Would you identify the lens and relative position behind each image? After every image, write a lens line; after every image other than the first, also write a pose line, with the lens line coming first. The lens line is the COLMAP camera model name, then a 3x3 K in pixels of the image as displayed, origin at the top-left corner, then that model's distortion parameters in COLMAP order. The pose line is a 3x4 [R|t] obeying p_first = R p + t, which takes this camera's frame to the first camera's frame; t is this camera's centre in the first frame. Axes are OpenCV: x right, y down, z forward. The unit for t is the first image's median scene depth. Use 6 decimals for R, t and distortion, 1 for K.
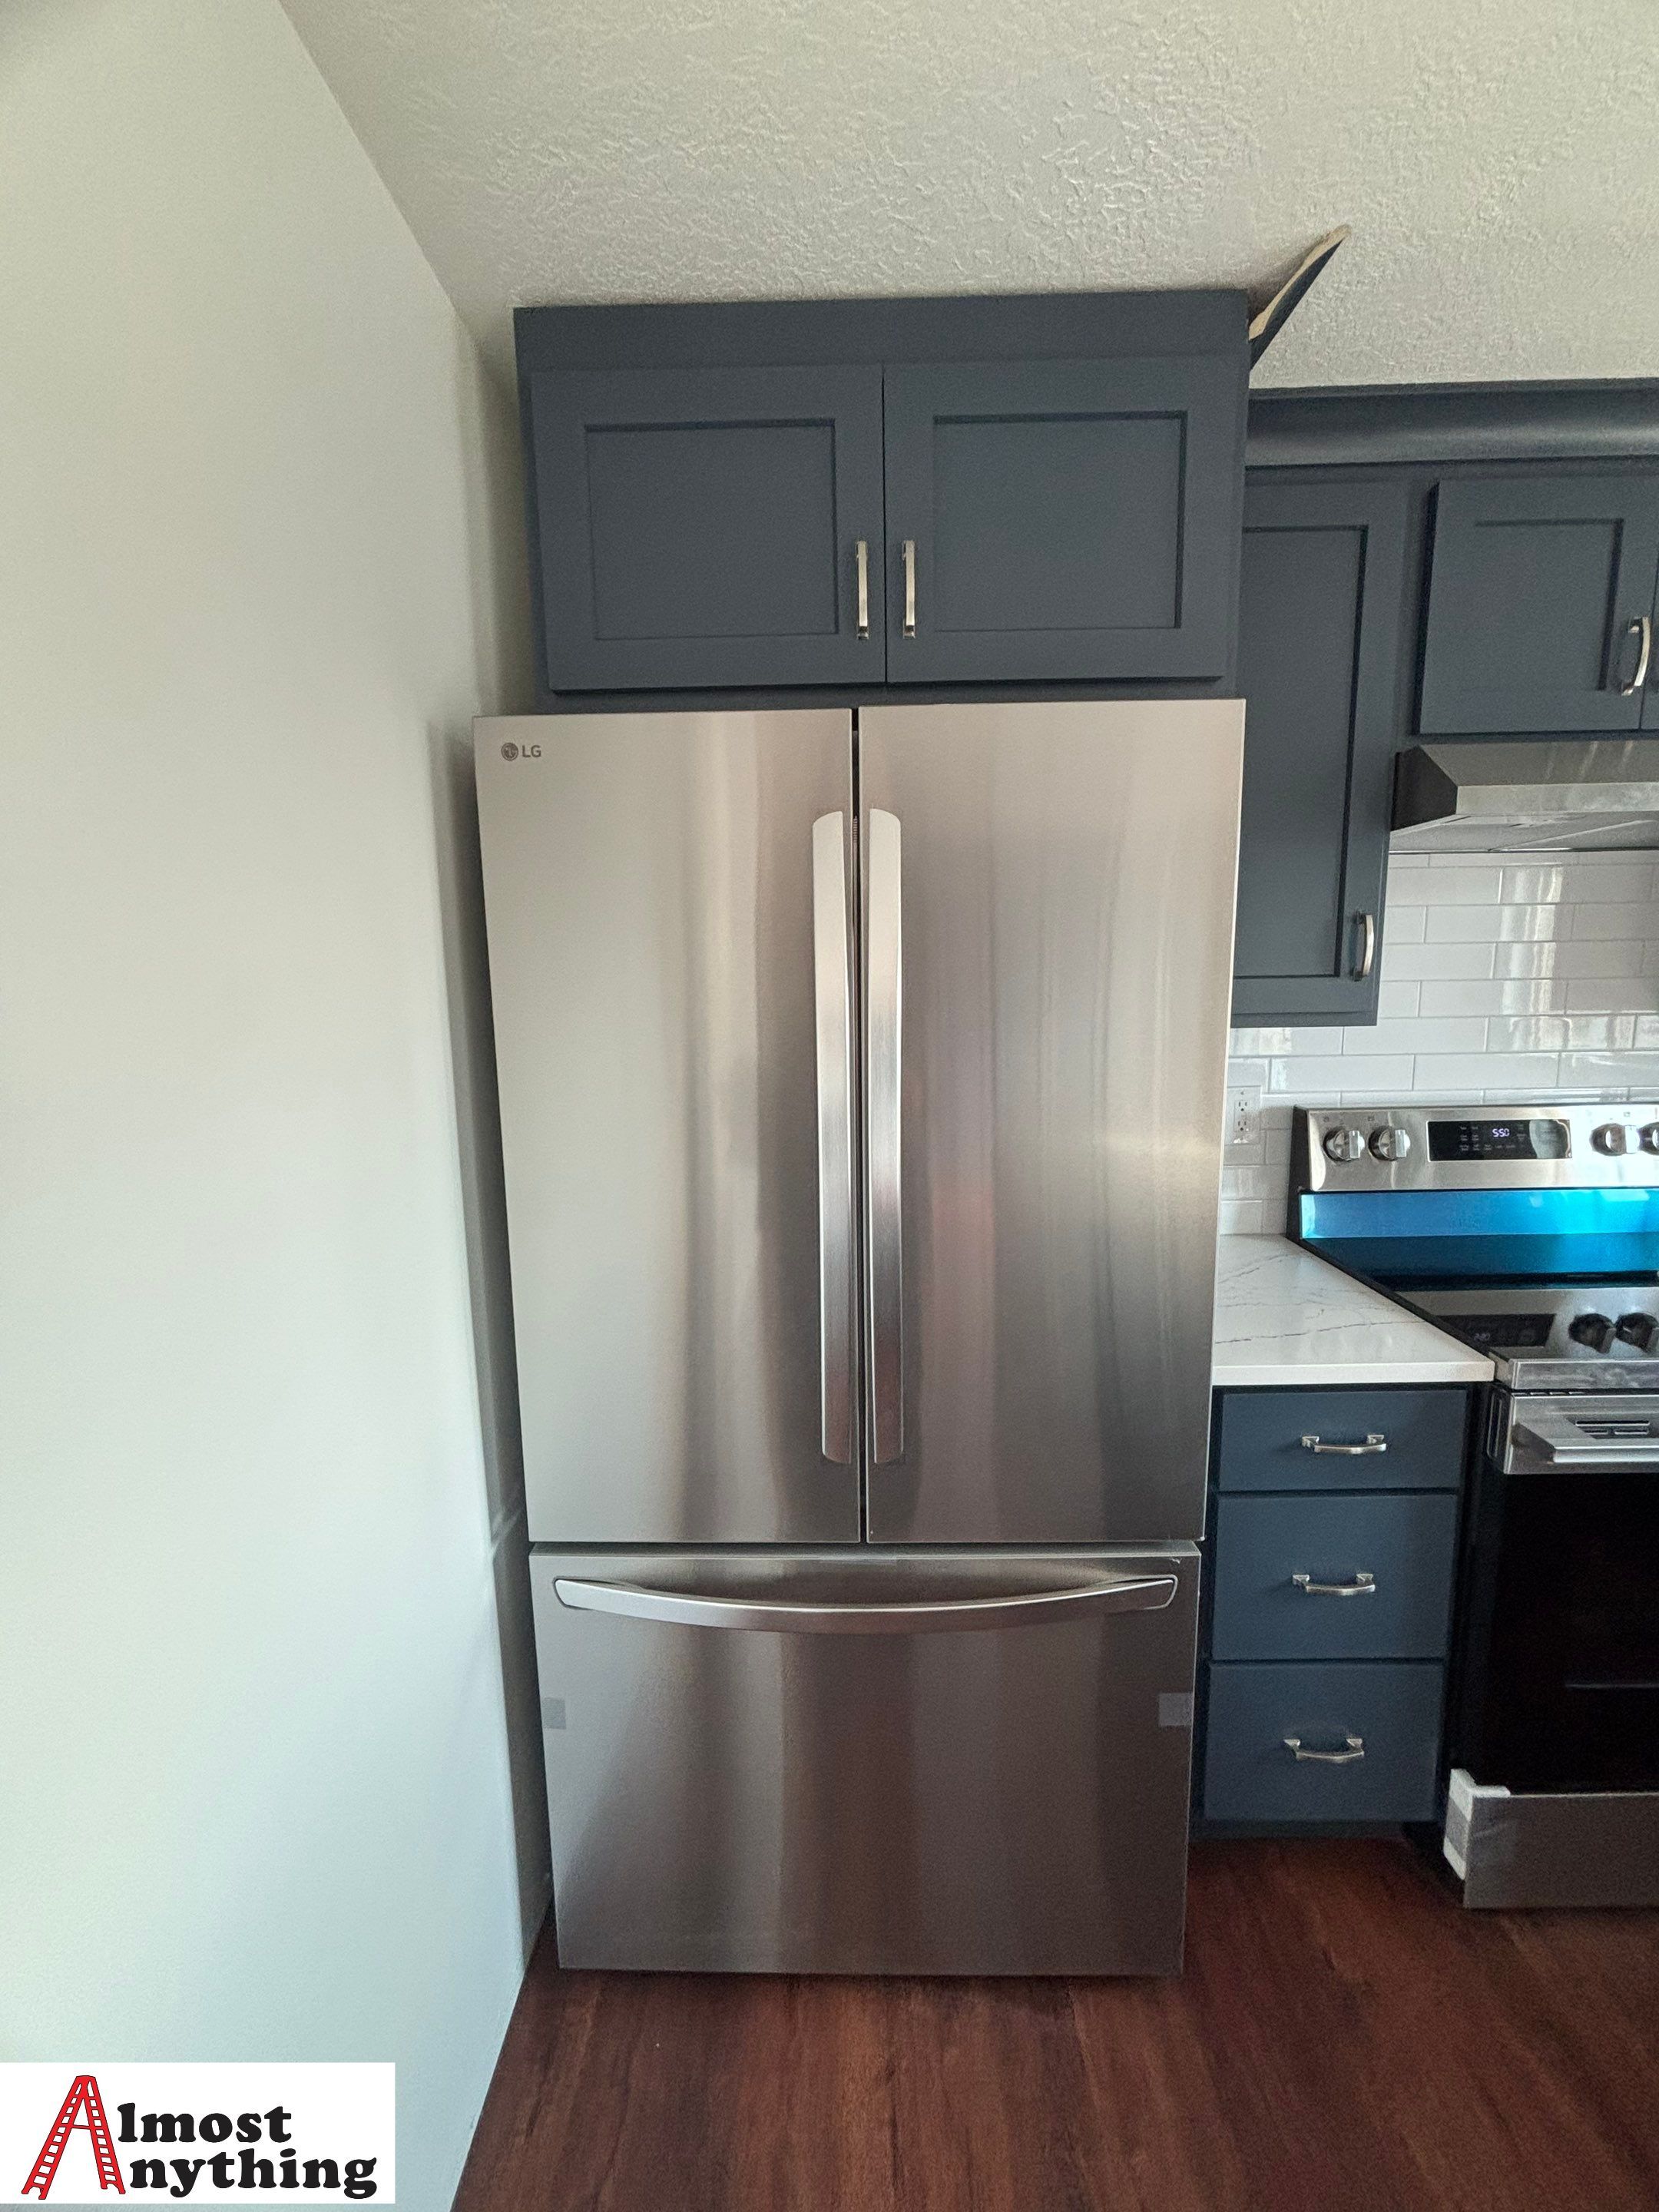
lens RADIAL K [[936.4, 0, 829.5], [0, 936.4, 1106.2], [0, 0, 1]] dist [0.000329, 0.000139]
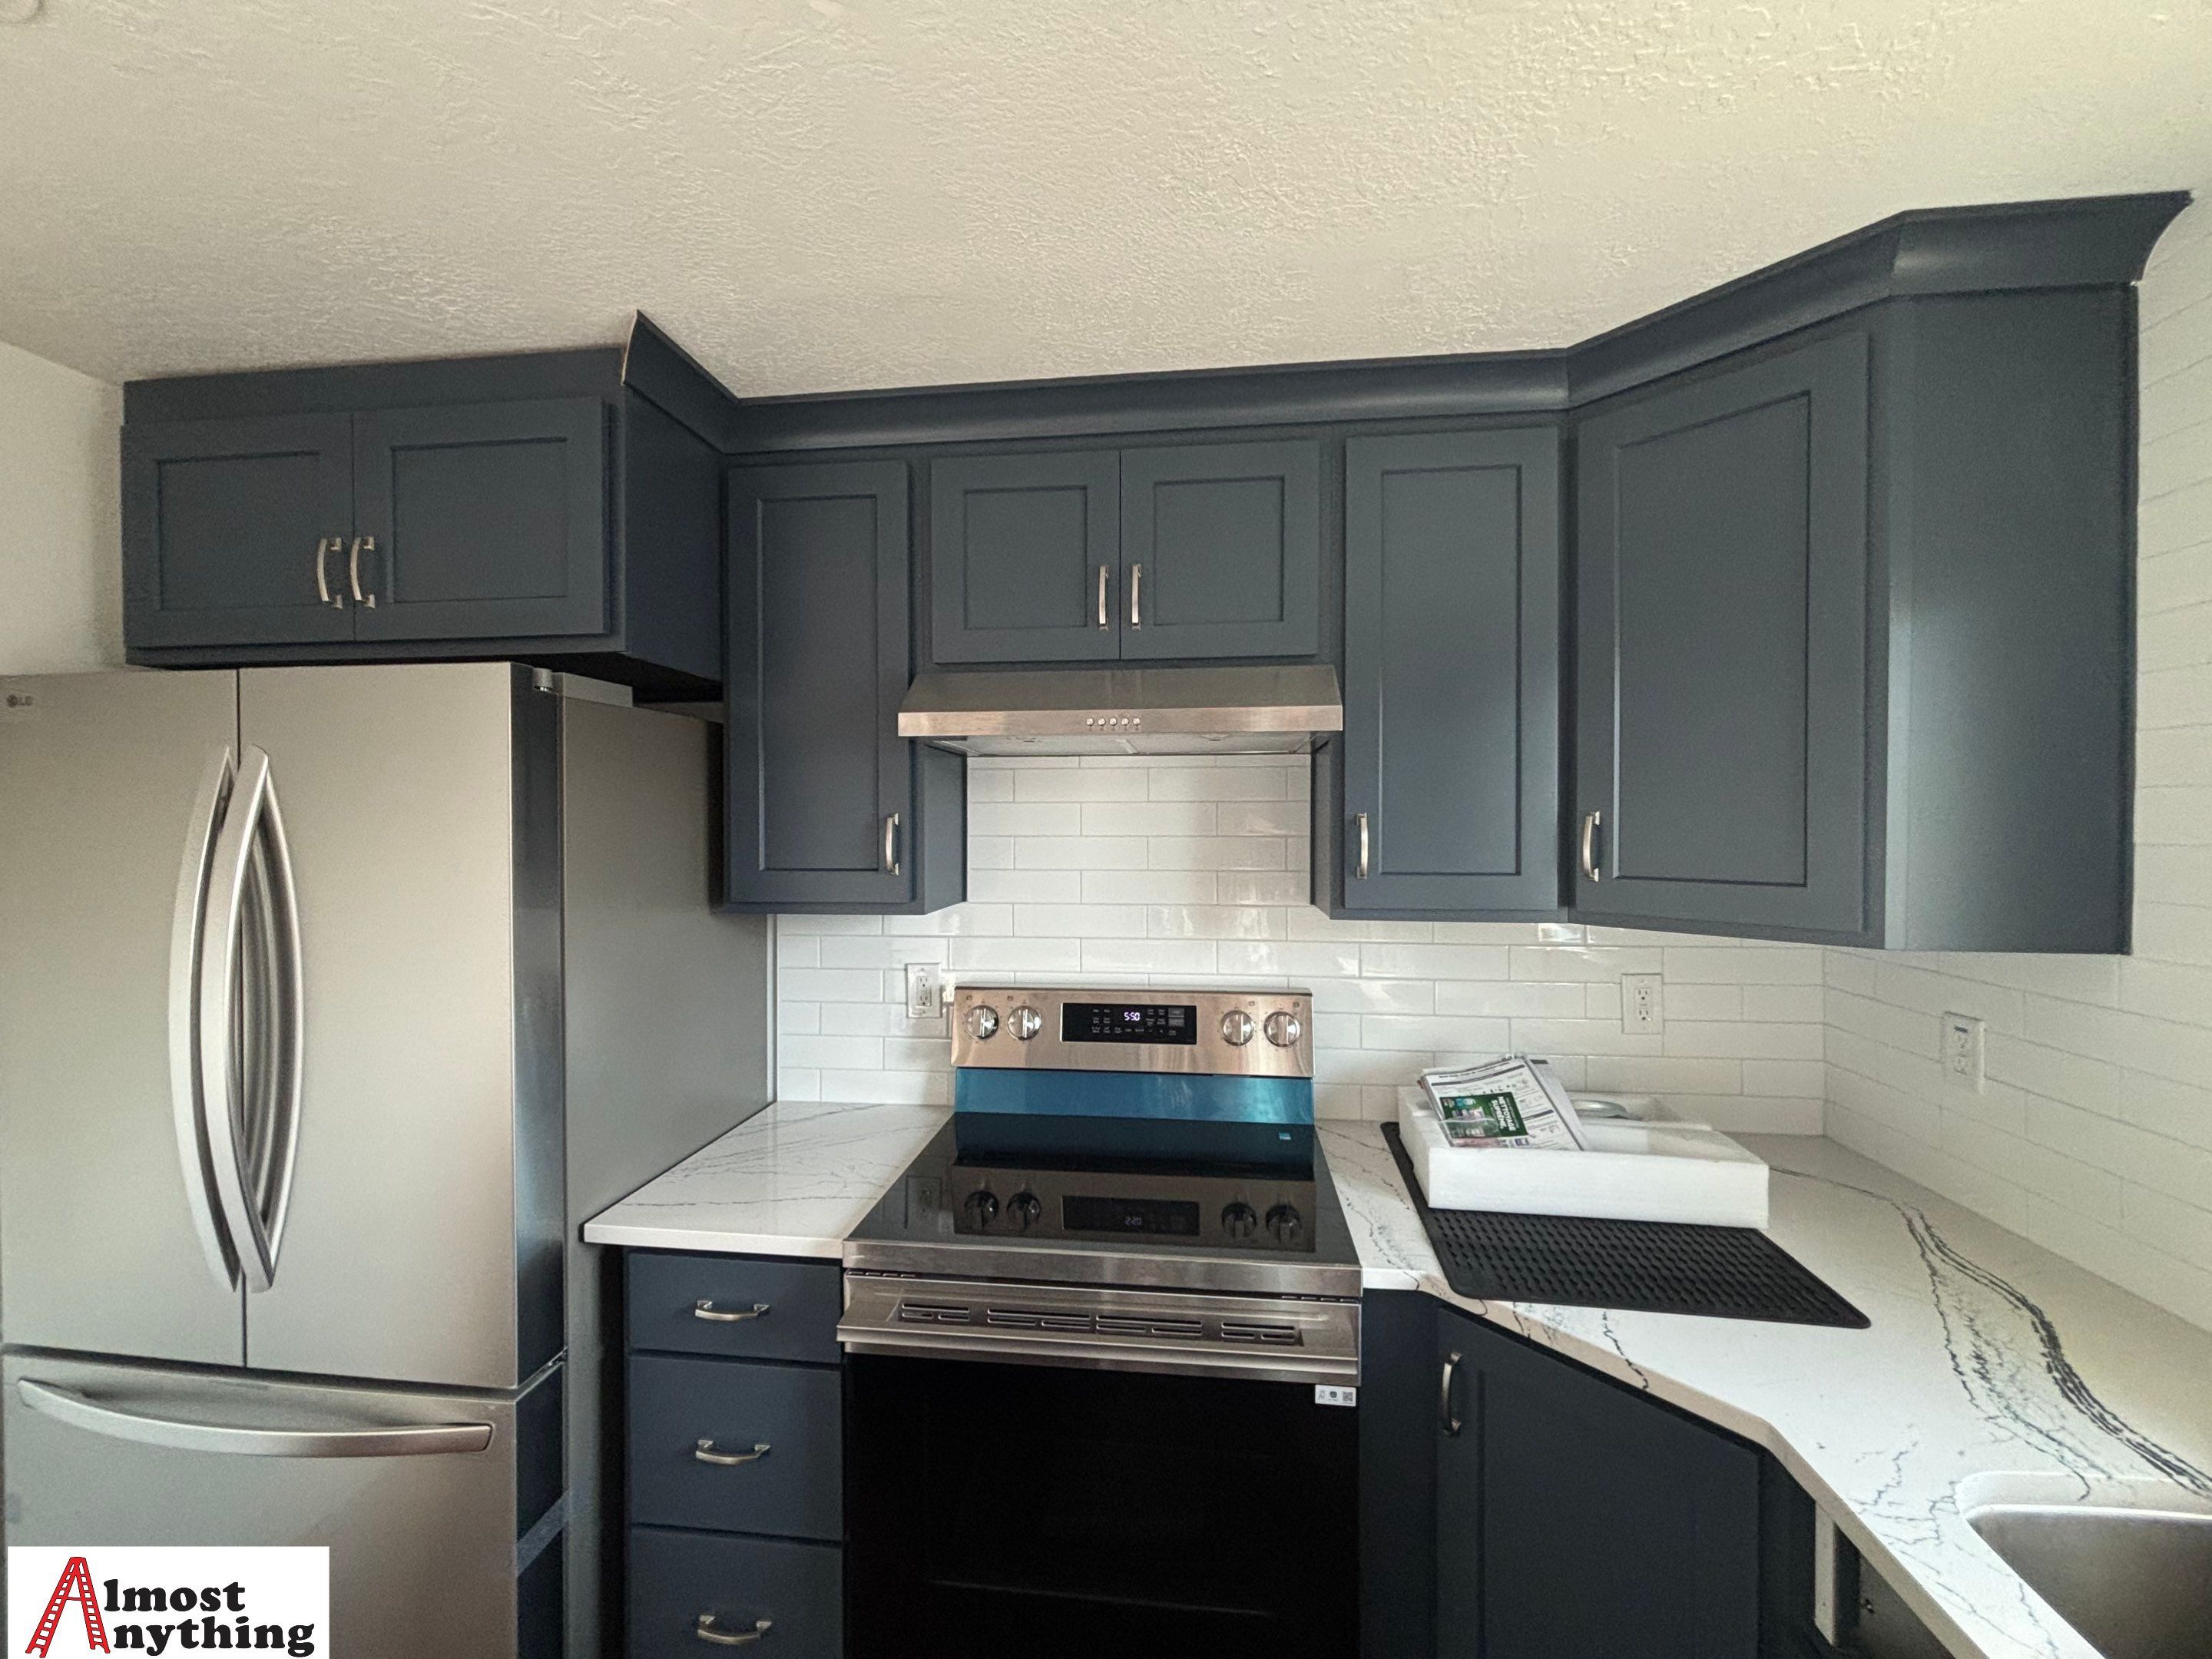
lens RADIAL K [[870.4, 0, 1103.3], [0, 870.4, 829.7], [0, 0, 1]] dist [0.003908, 0.000006]
pose [[0.995436, 0.012939, -0.094545, 0.775980], [-0.028010, 0.986741, -0.159870, -0.021757], [0.091223, 0.161789, 0.982600, -0.001693]]
